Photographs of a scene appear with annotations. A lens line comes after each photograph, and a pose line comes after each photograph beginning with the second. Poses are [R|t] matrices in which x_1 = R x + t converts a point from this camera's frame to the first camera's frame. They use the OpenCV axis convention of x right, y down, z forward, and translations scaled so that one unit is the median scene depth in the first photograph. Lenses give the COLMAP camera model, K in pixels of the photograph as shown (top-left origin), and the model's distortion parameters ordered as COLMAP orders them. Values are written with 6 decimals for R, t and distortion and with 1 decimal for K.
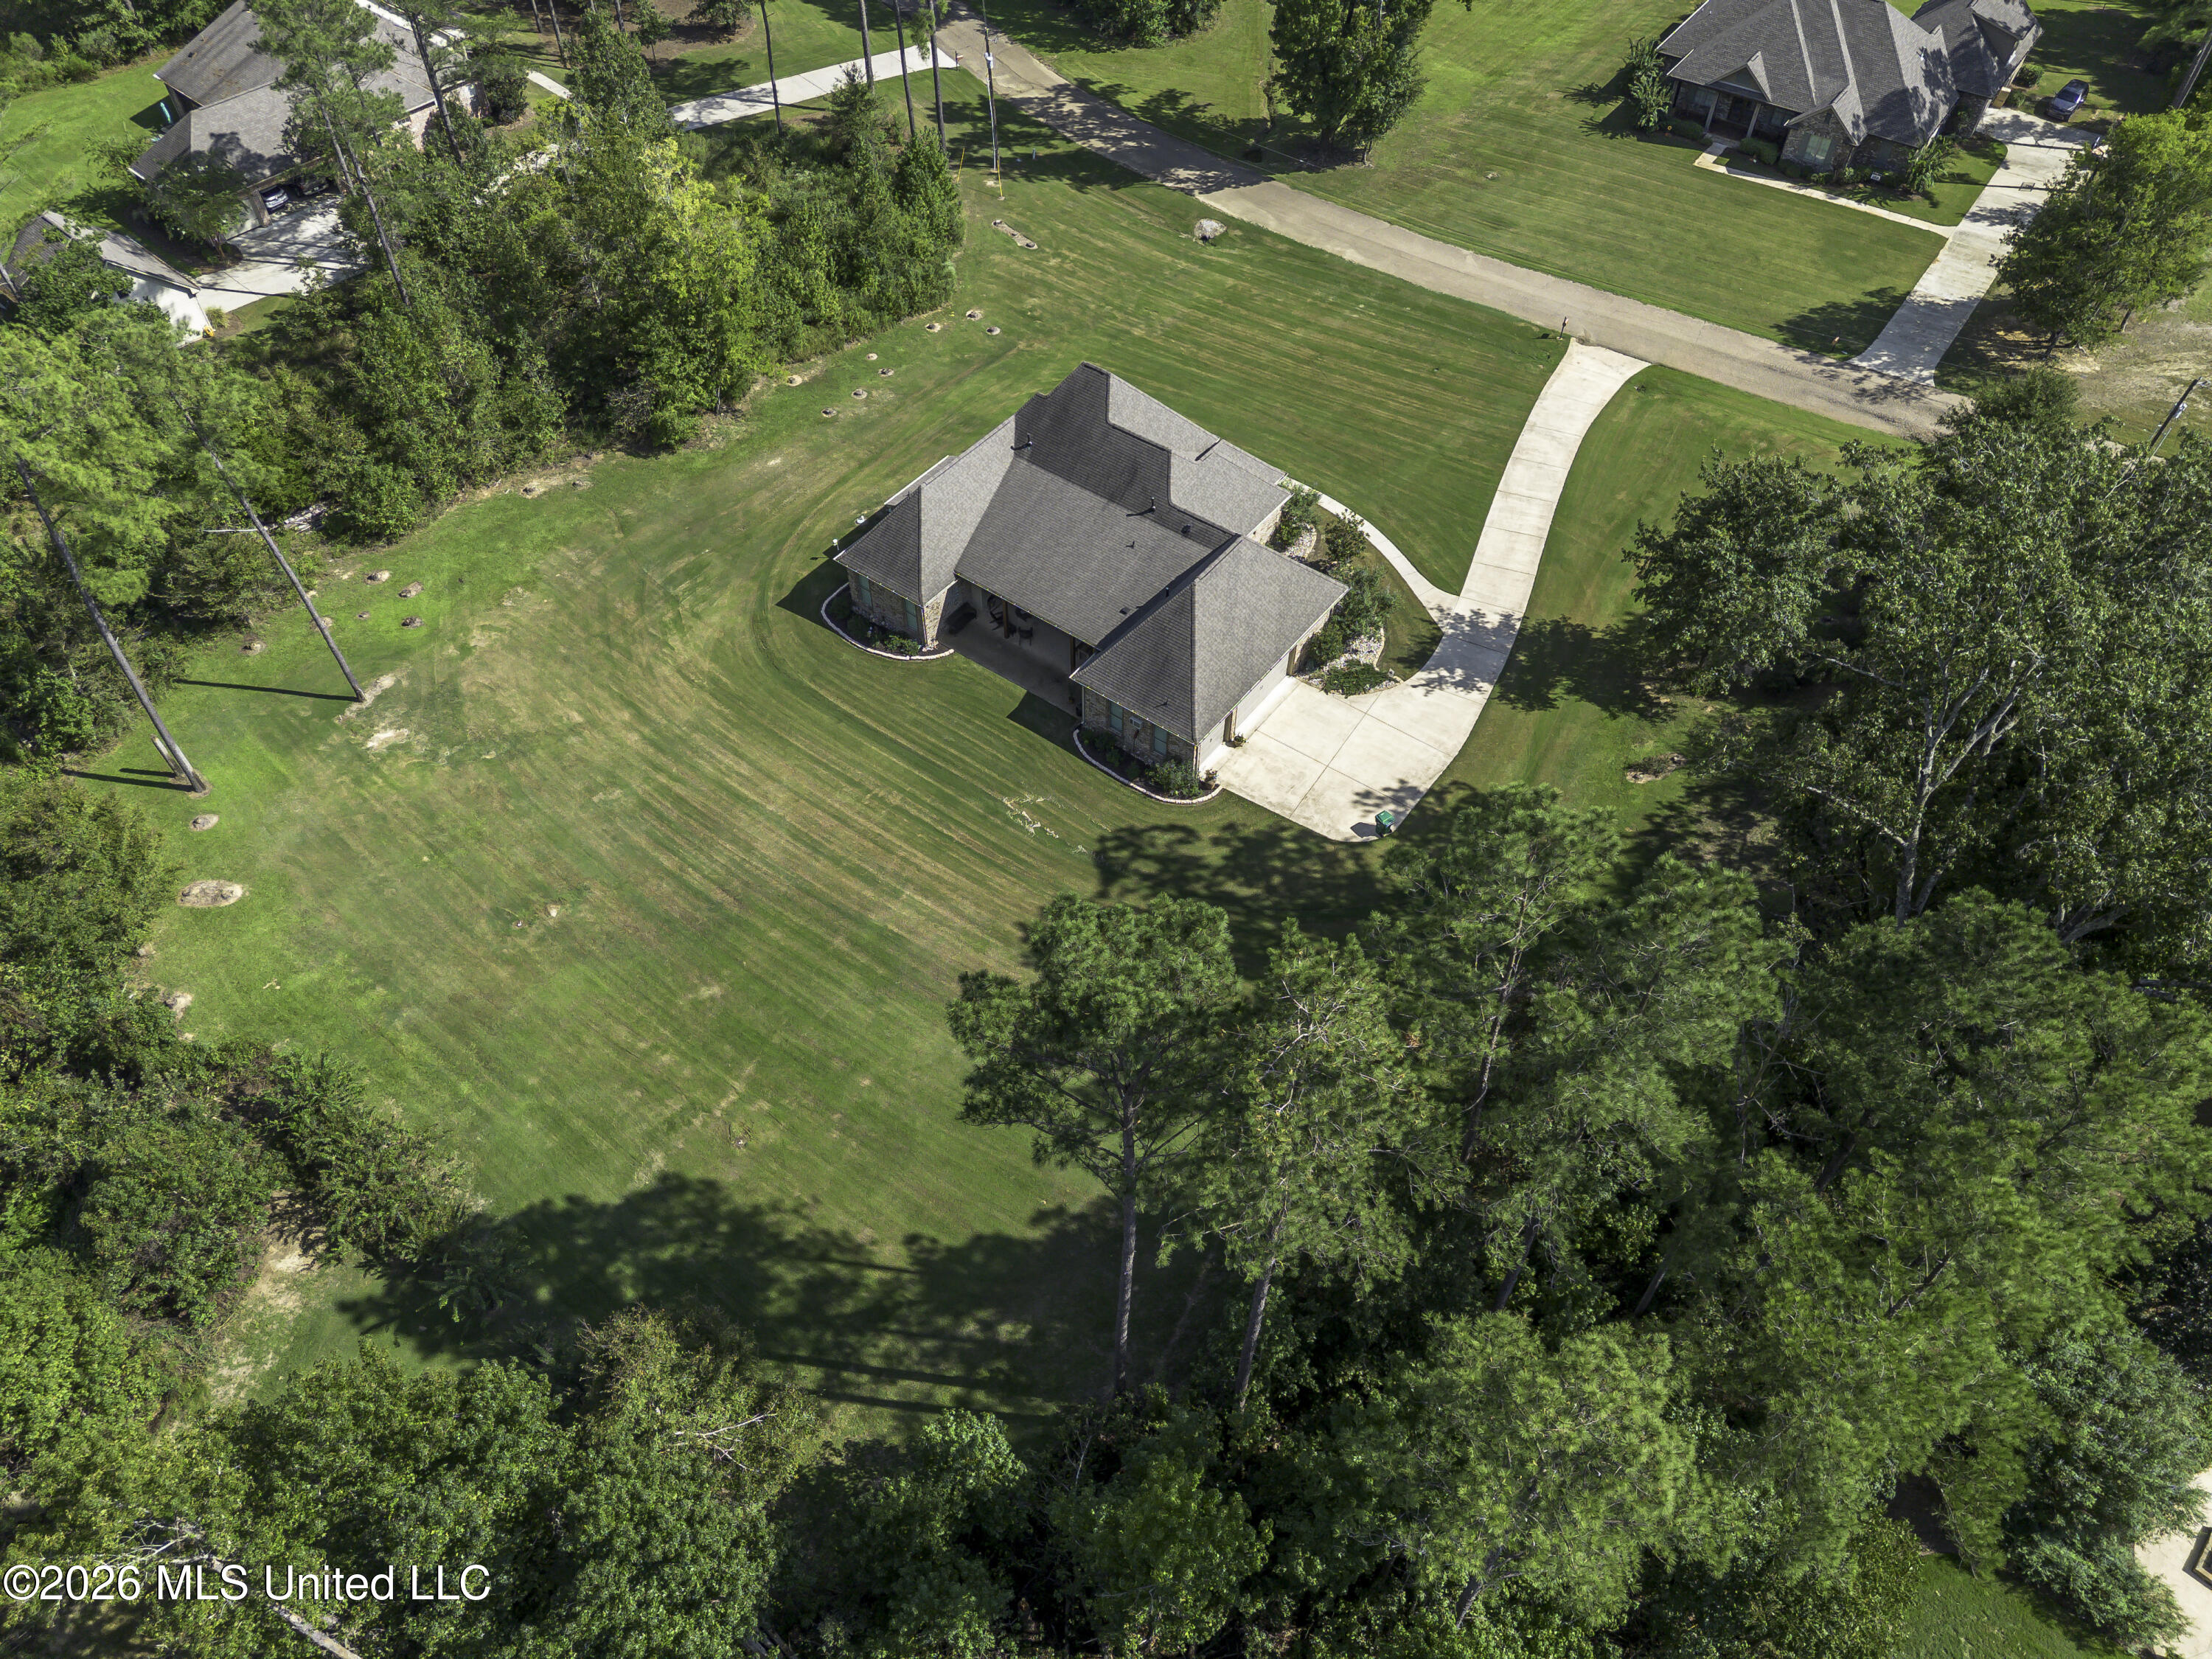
lens RADIAL K [[1556.6, 0, 1100.3], [0, 1556.6, 827.2], [0, 0, 1]] dist [0.060922, -0.039480]
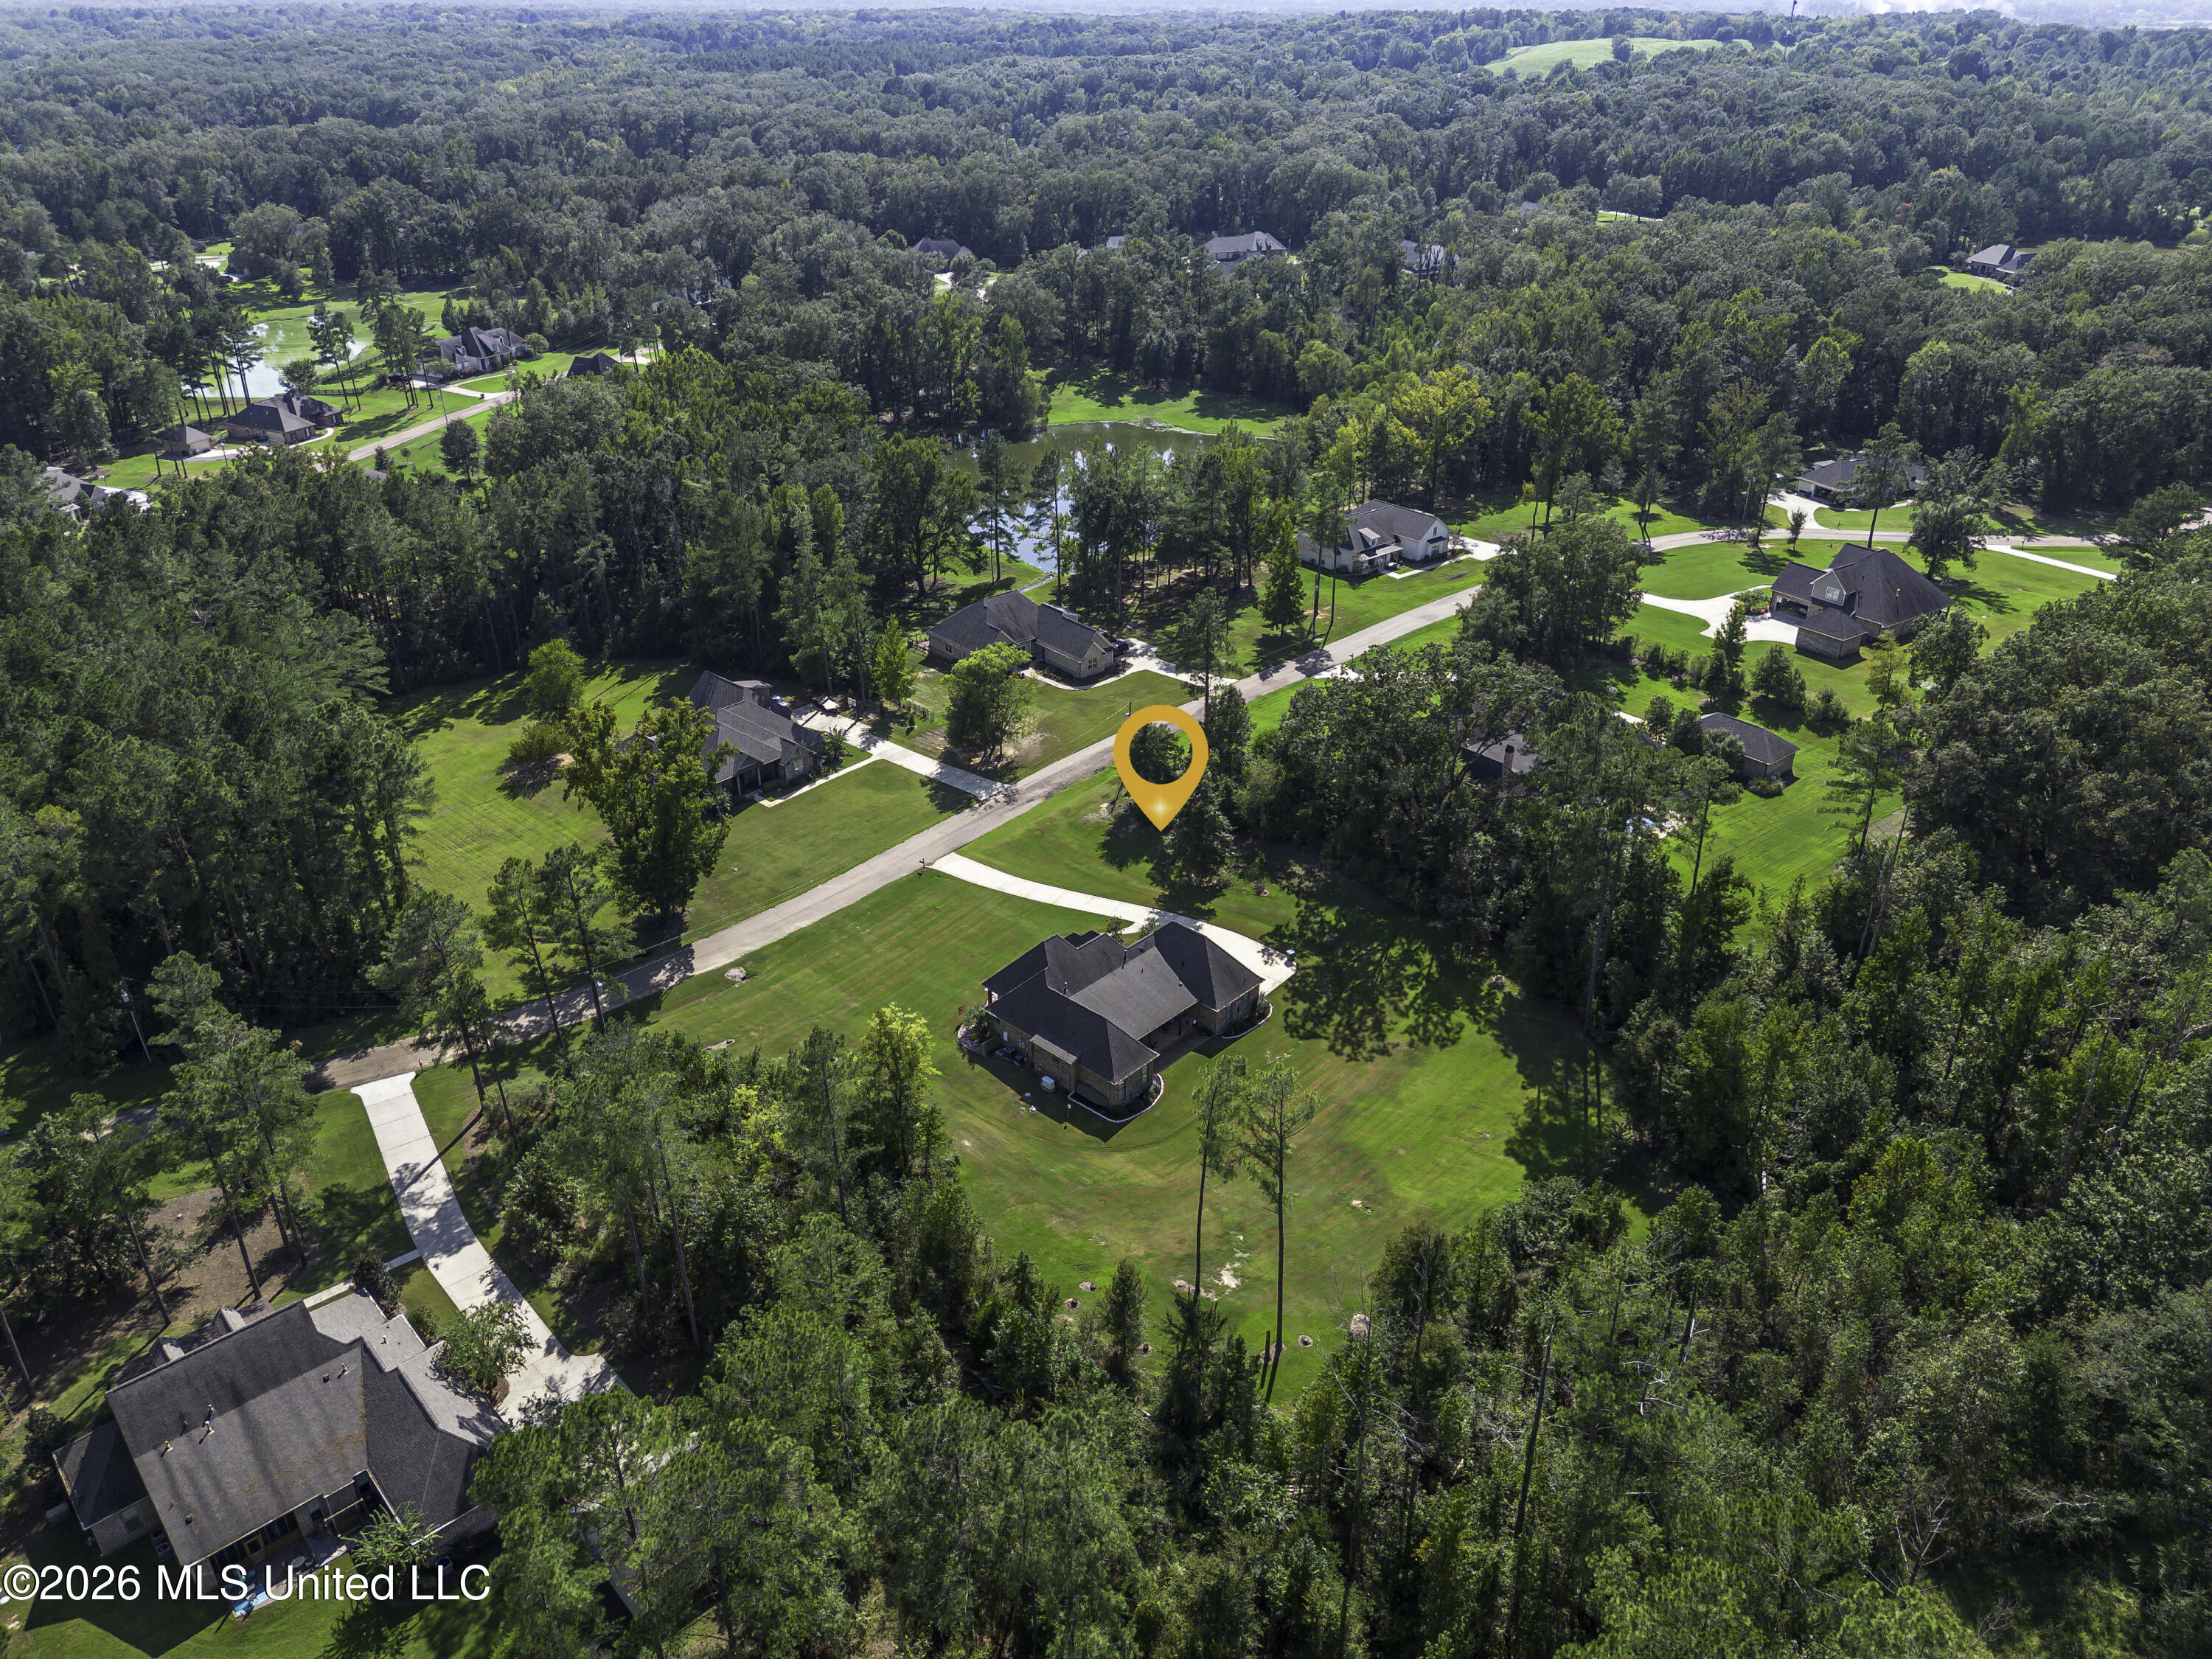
lens RADIAL K [[1567.2, 0, 1096.6], [0, 1567.2, 827.0], [0, 0, 1]] dist [0.081909, -0.078701]
pose [[0.114926, -0.471339, 0.874432, -1.509135], [0.766699, 0.601803, 0.223619, -0.724939], [-0.631637, 0.644726, 0.430538, 0.089825]]
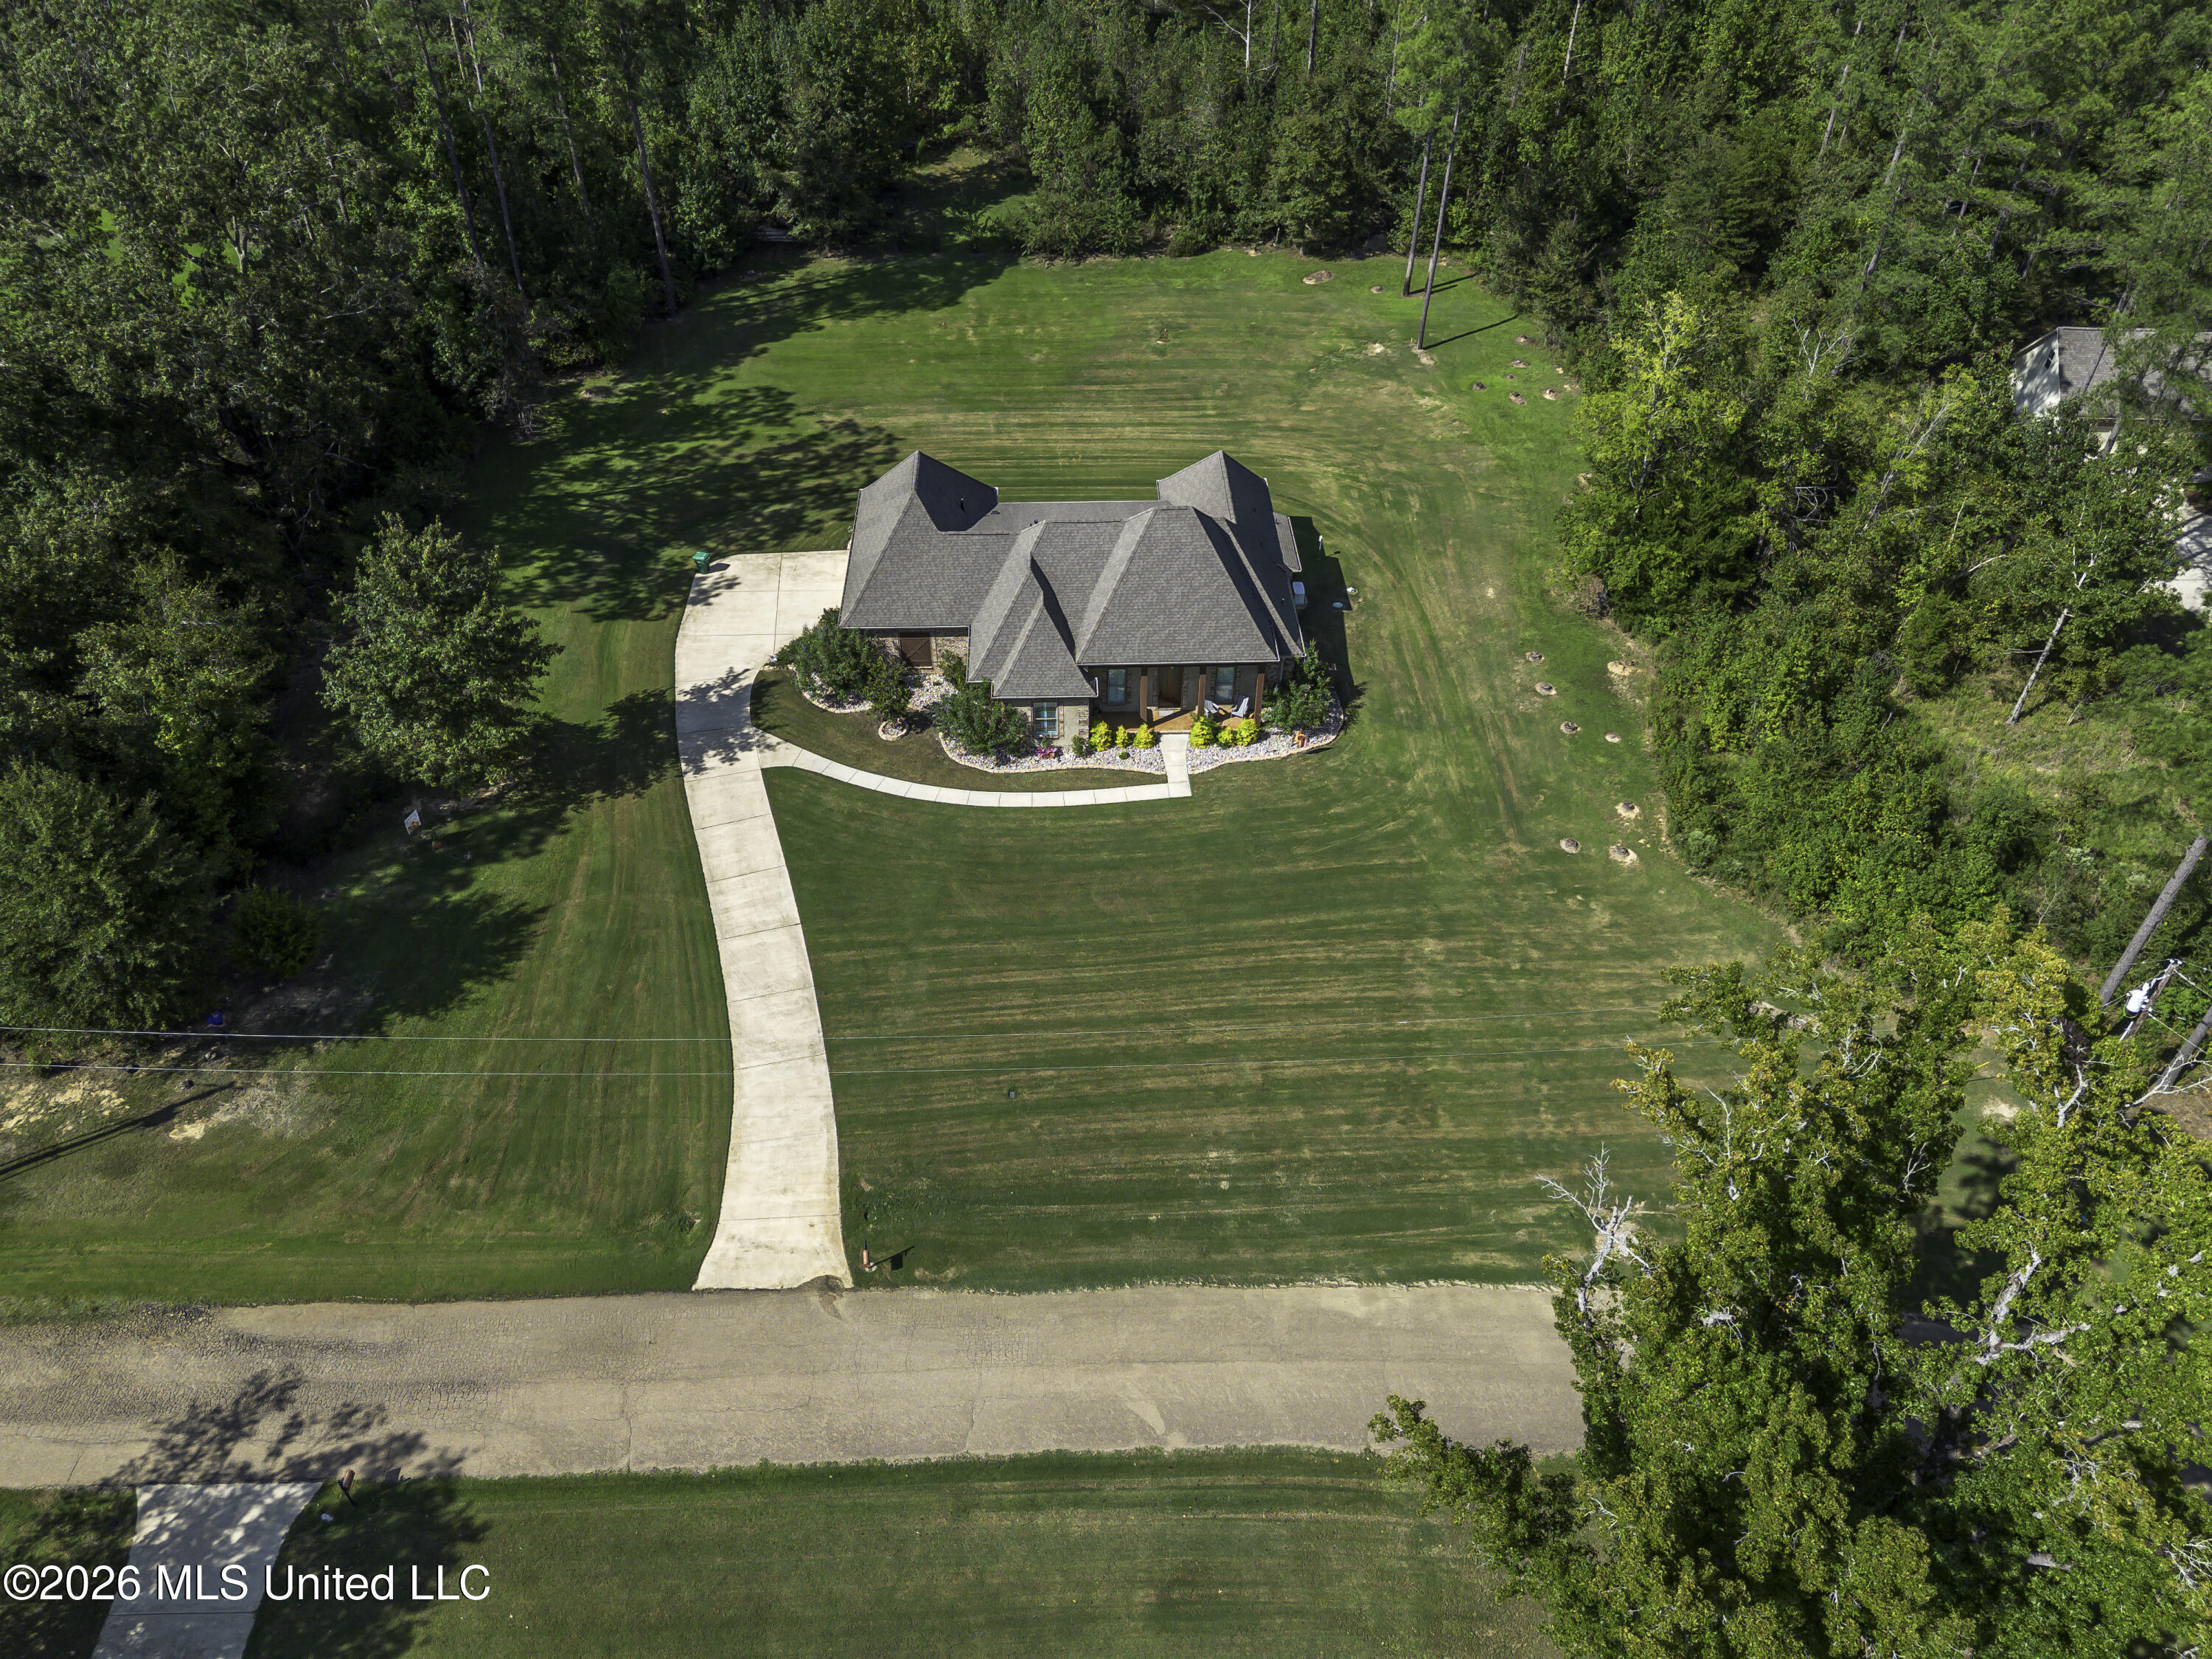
lens RADIAL K [[1585.2, 0, 1106.0], [0, 1585.2, 829.5], [0, 0, 1]] dist [0.087330, -0.099117]
pose [[-0.778301, 0.400994, -0.483168, 0.530941], [-0.489059, 0.095457, 0.867012, -1.024176], [0.393788, 0.911094, 0.121816, 1.021620]]
